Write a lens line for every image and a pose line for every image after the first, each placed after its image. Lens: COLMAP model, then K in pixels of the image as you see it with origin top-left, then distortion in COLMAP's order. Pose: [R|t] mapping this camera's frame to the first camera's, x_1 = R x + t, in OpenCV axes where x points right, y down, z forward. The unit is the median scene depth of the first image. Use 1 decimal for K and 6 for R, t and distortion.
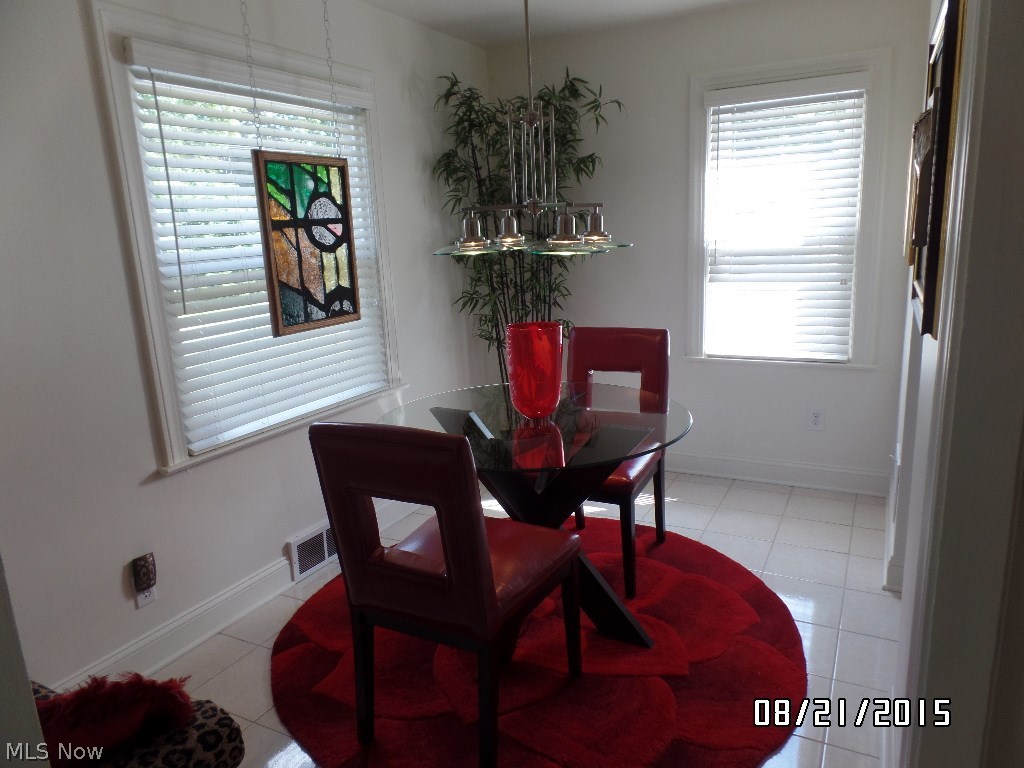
lens RADIAL K [[706.2, 0, 514.2], [0, 706.2, 381.6], [0, 0, 1]] dist [-0.000525, 0.001276]
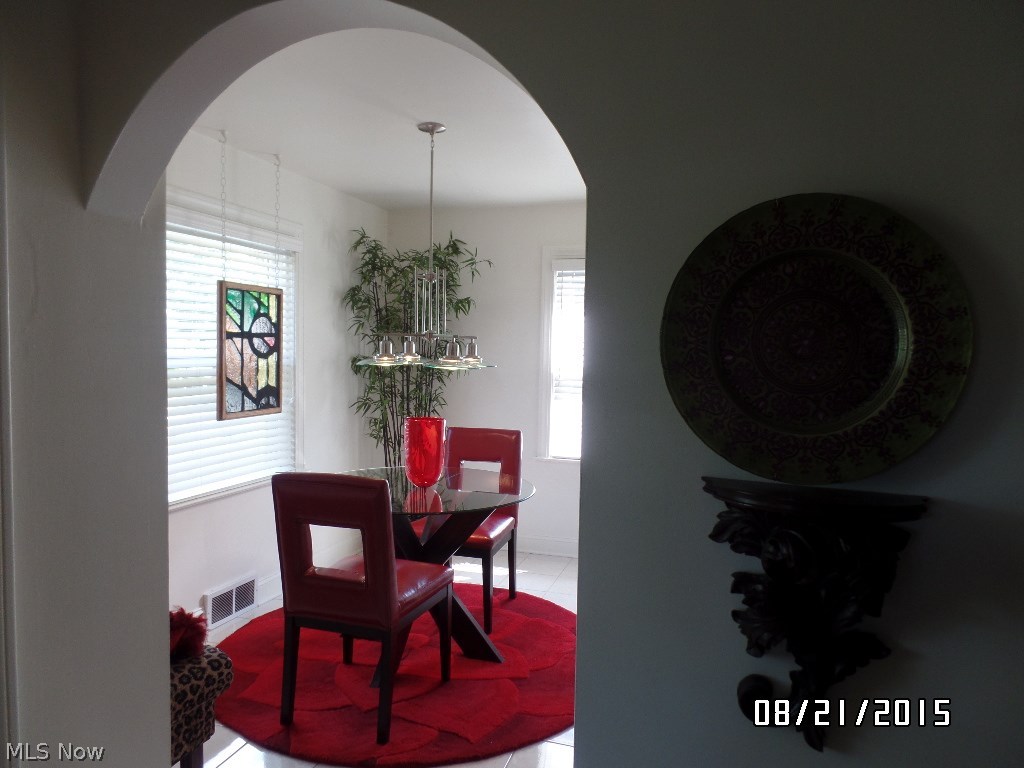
lens RADIAL K [[706.2, 0, 510.6], [0, 706.2, 384.0], [0, 0, 1]] dist [-0.000525, 0.001276]
pose [[0.981783, 0.054938, 0.181888, -0.051555], [-0.023406, 0.984965, -0.171162, 0.070490], [-0.188557, 0.163787, 0.968308, -0.314197]]
